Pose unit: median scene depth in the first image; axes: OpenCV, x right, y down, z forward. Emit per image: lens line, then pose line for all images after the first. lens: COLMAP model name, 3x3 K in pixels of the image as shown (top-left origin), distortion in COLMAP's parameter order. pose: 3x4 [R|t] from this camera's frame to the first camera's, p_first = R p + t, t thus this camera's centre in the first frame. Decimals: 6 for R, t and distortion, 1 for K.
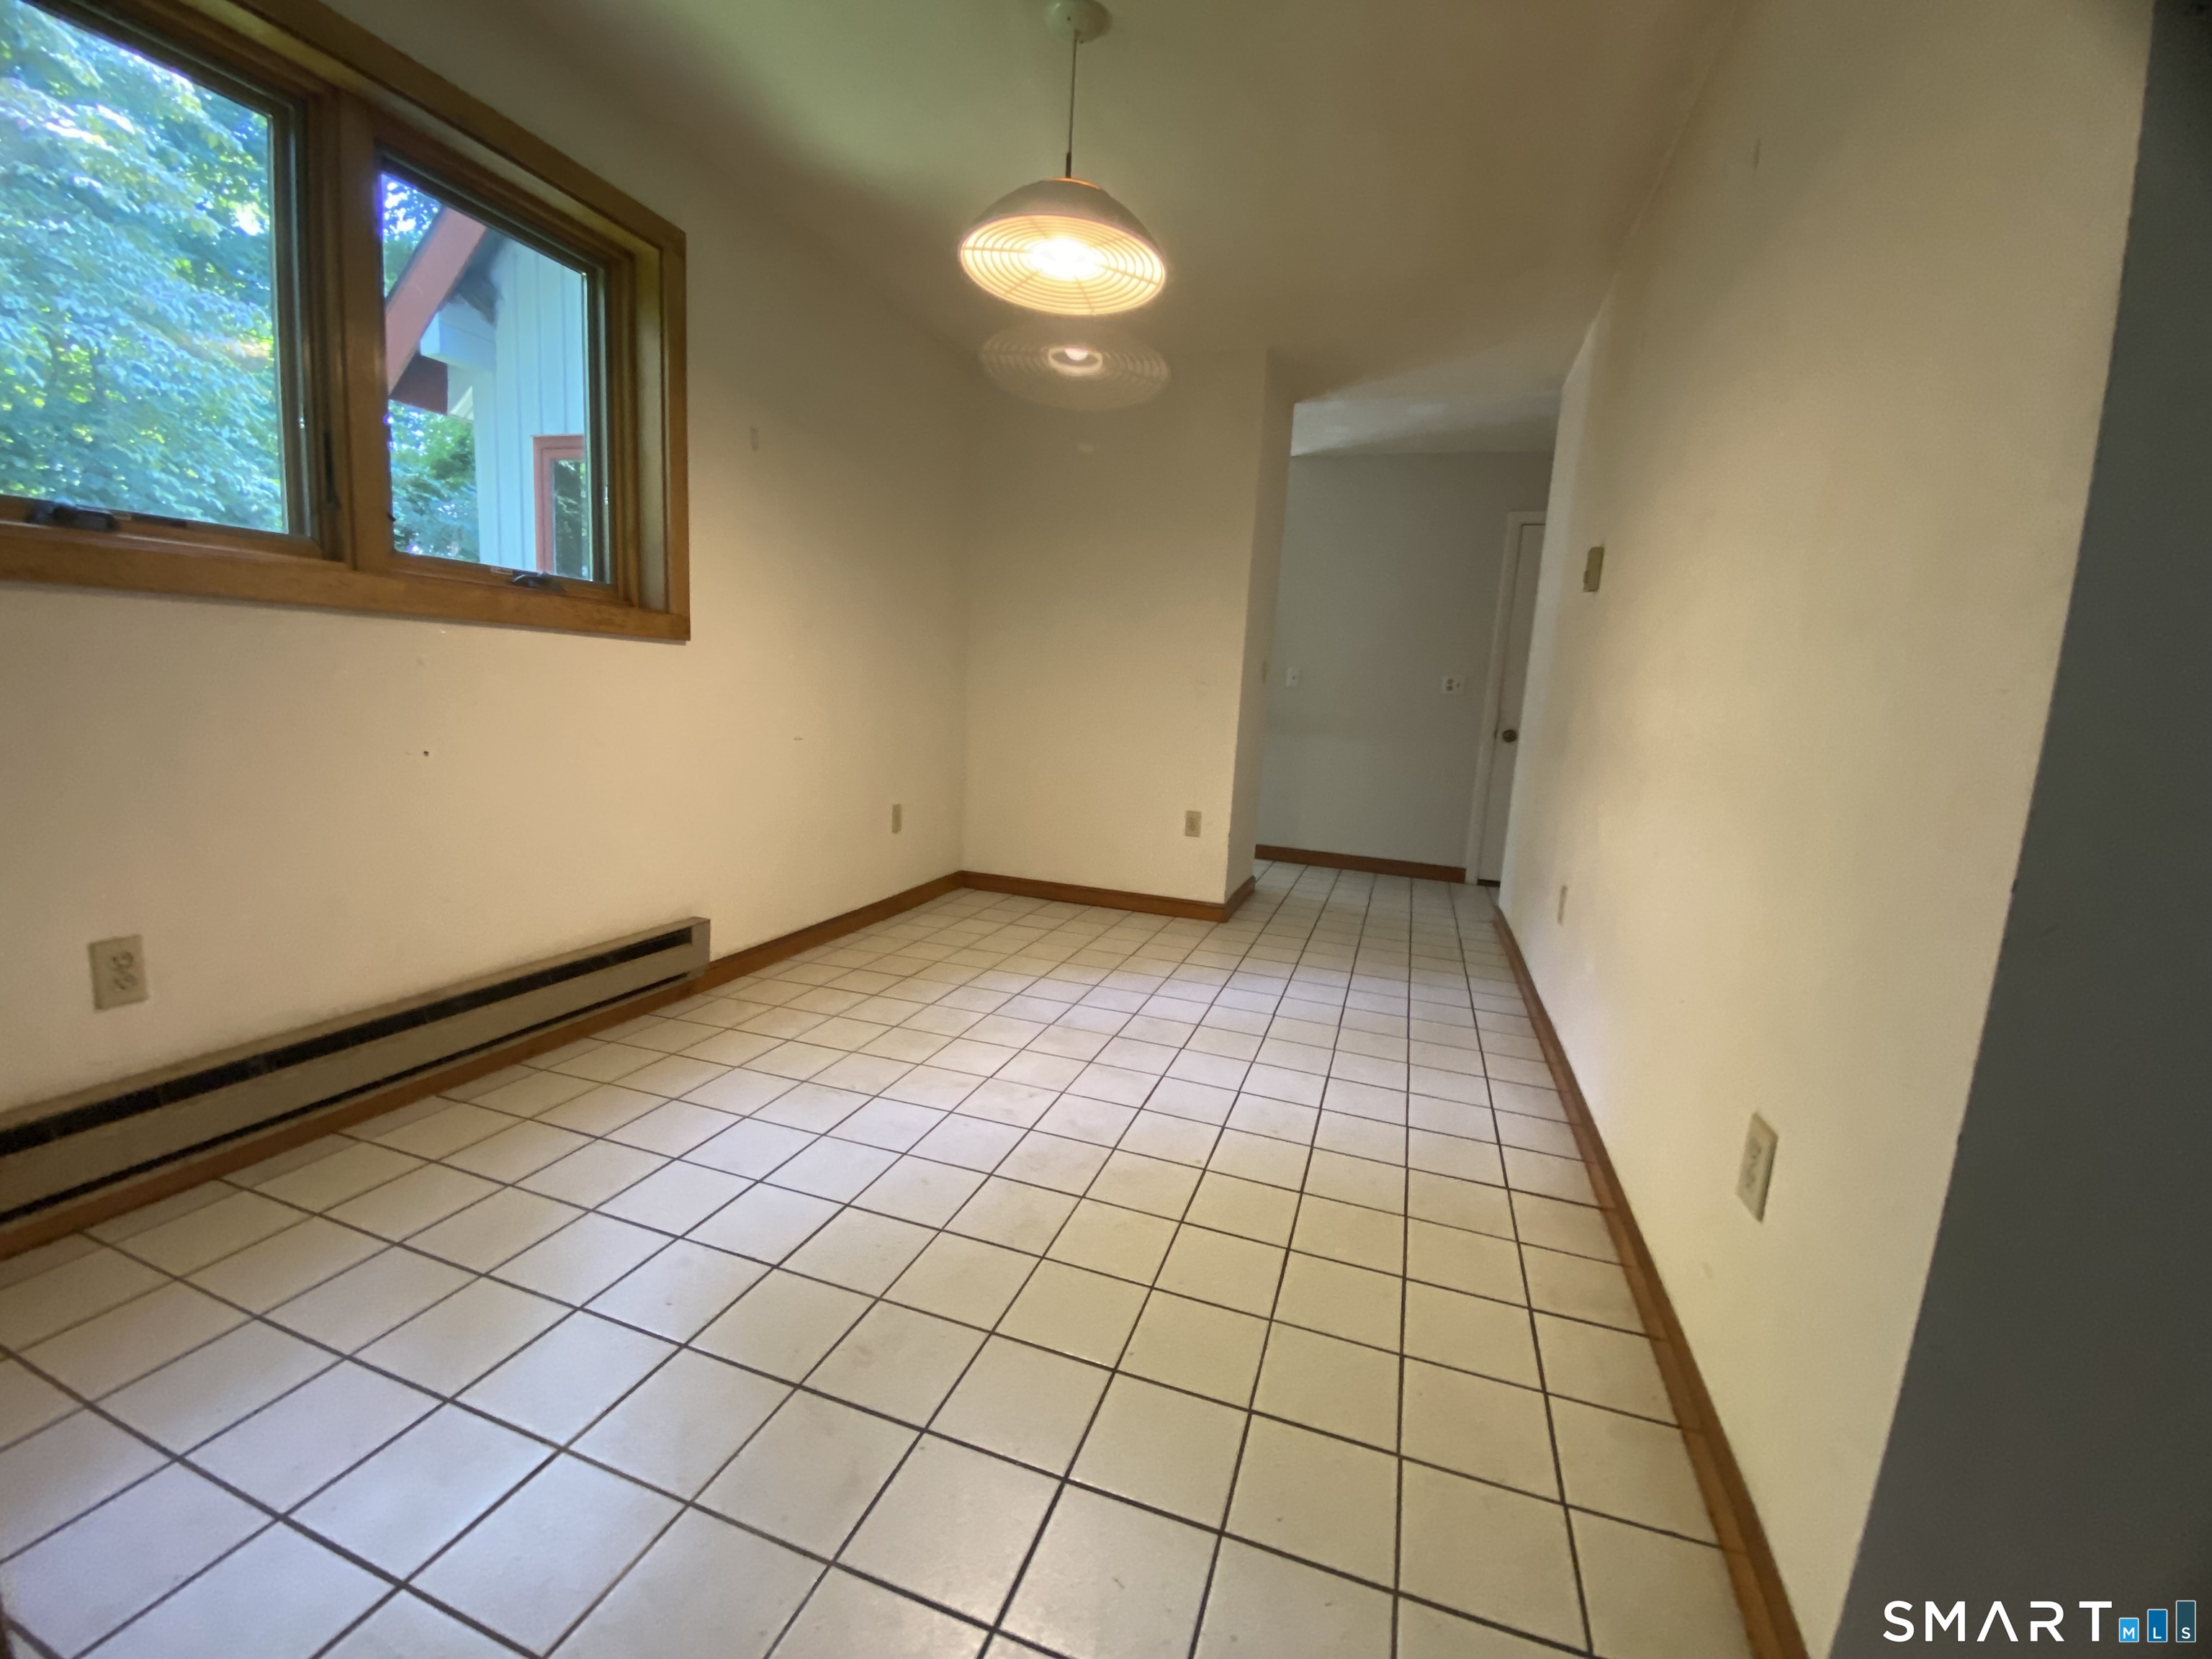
lens RADIAL K [[900.8, 0, 1092.4], [0, 900.8, 818.4], [0, 0, 1]] dist [-0.001759, -0.009842]
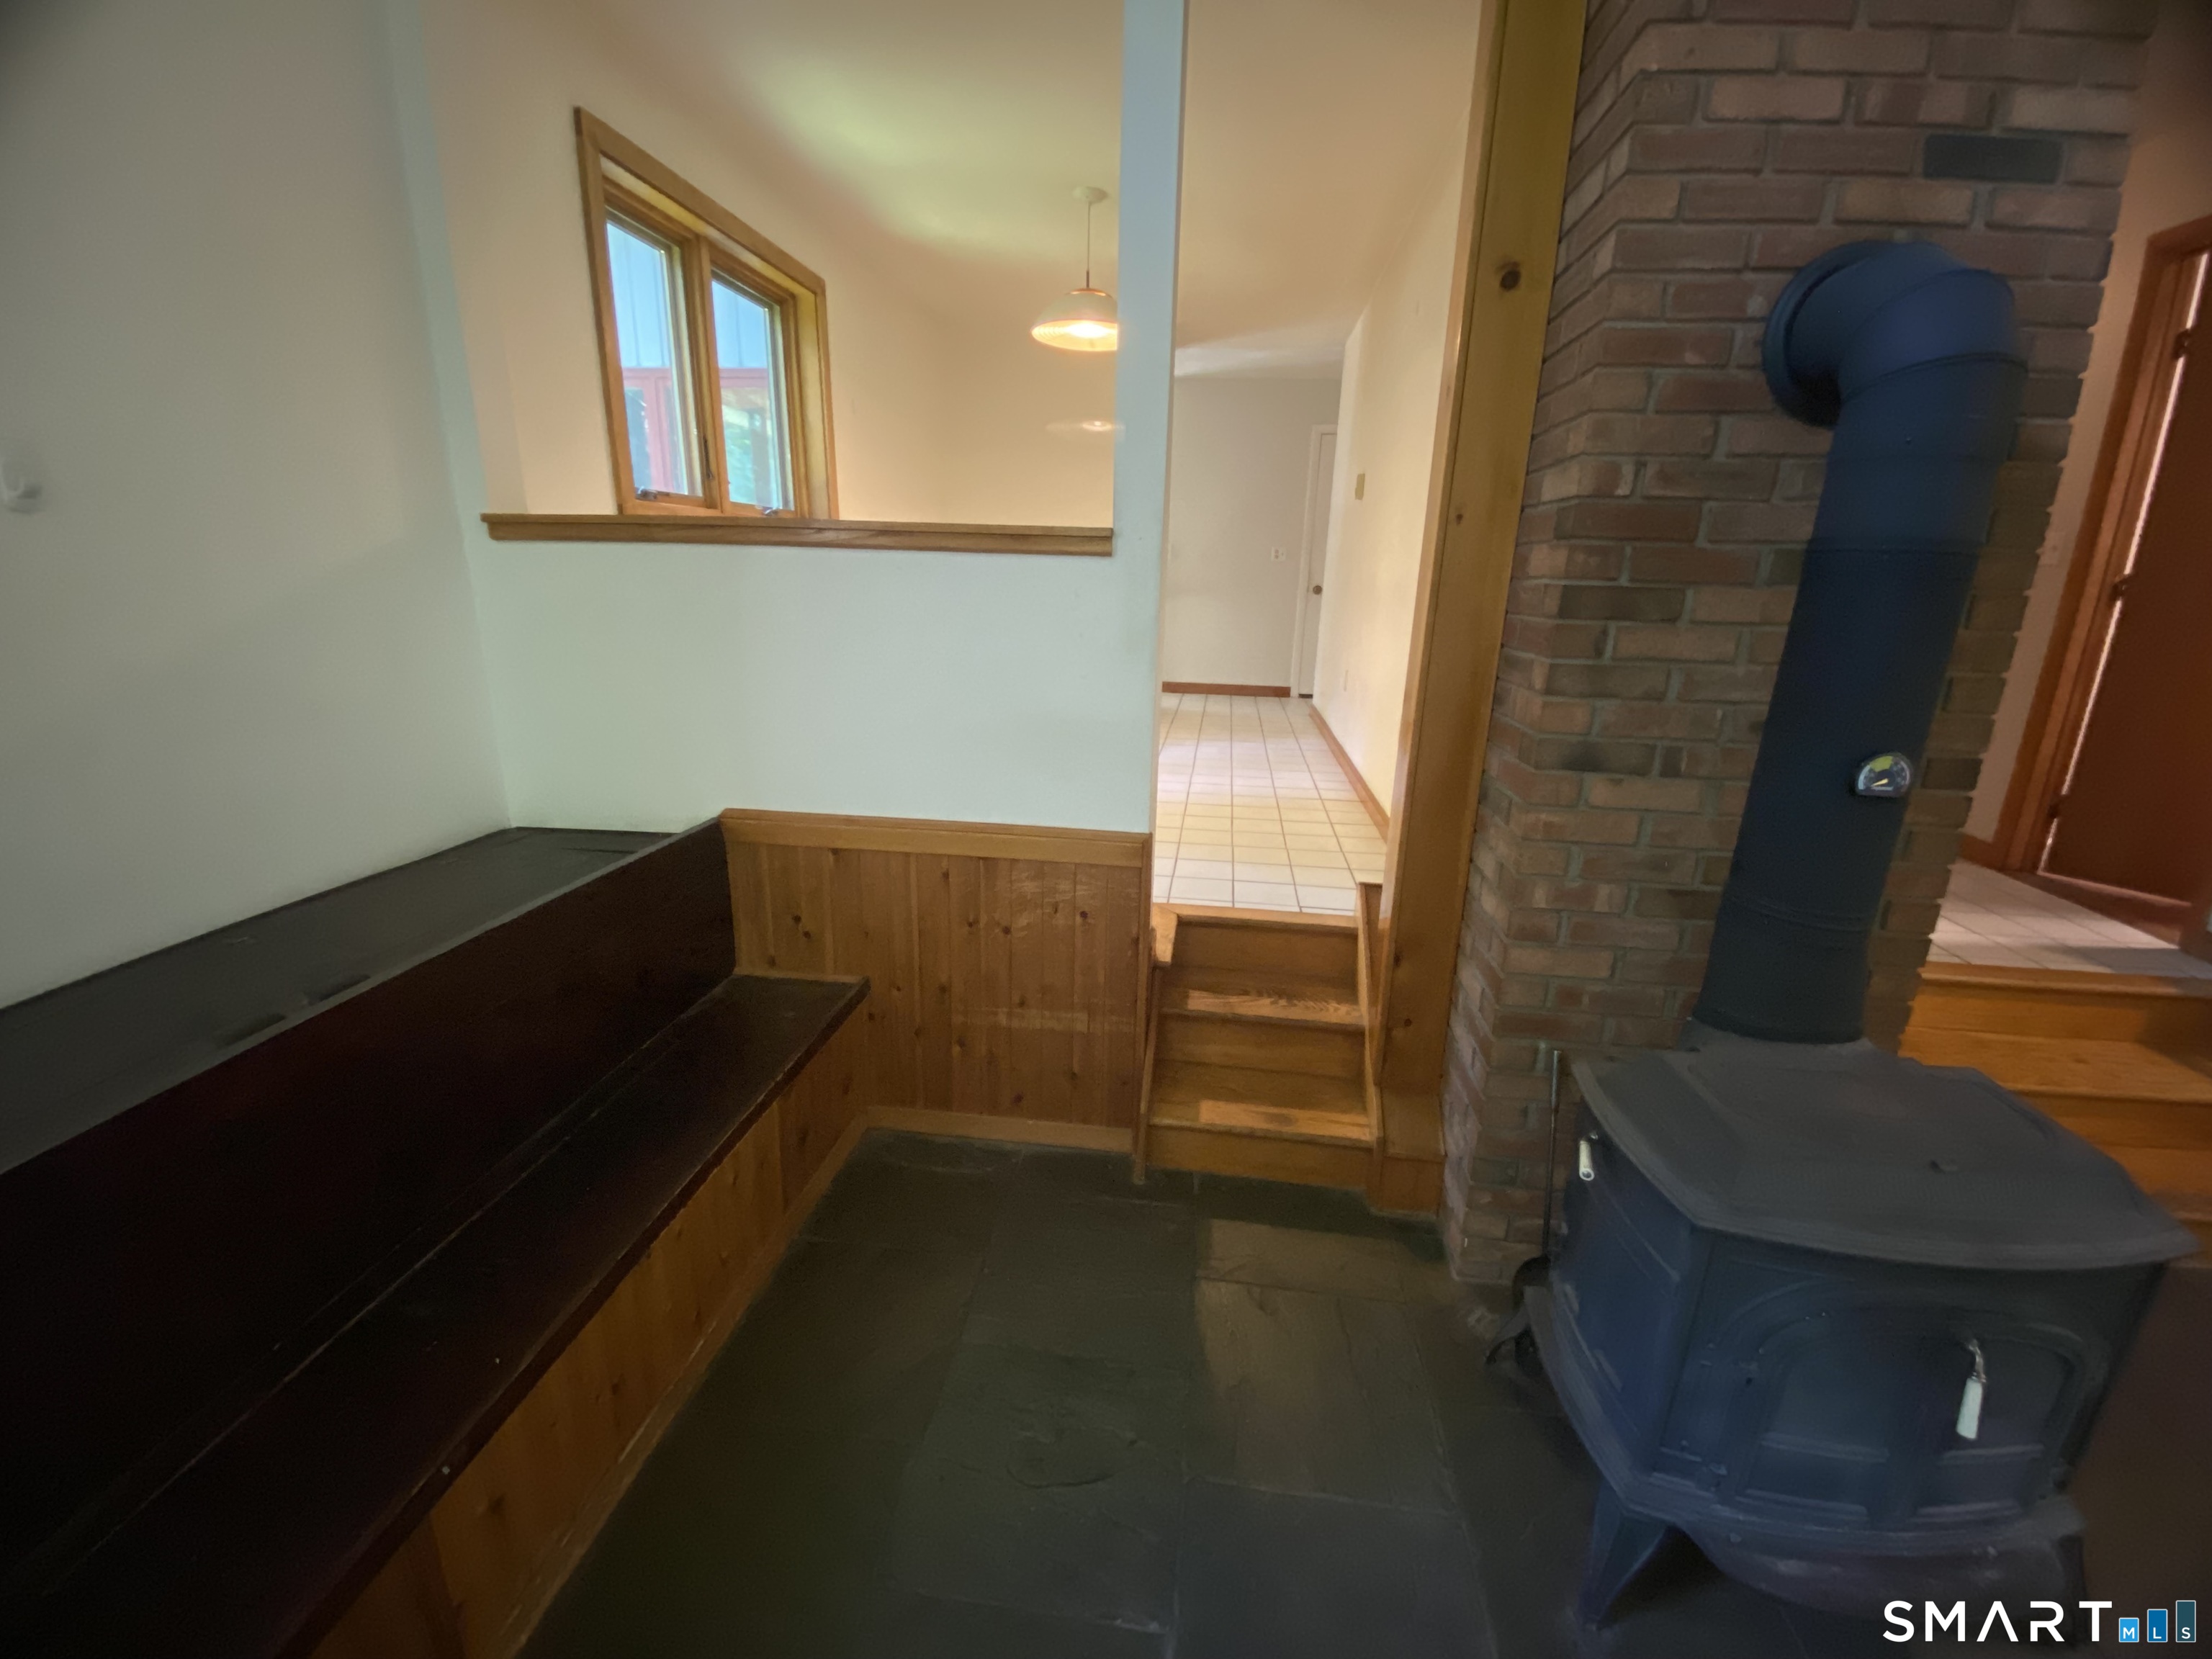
lens RADIAL K [[900.8, 0, 1112.0], [0, 900.8, 826.8], [0, 0, 1]] dist [-0.001759, -0.009842]
pose [[0.976140, -0.087489, 0.198735, -0.258725], [0.058120, 0.987114, 0.149088, 0.066633], [-0.209217, -0.133980, 0.968647, -0.556559]]
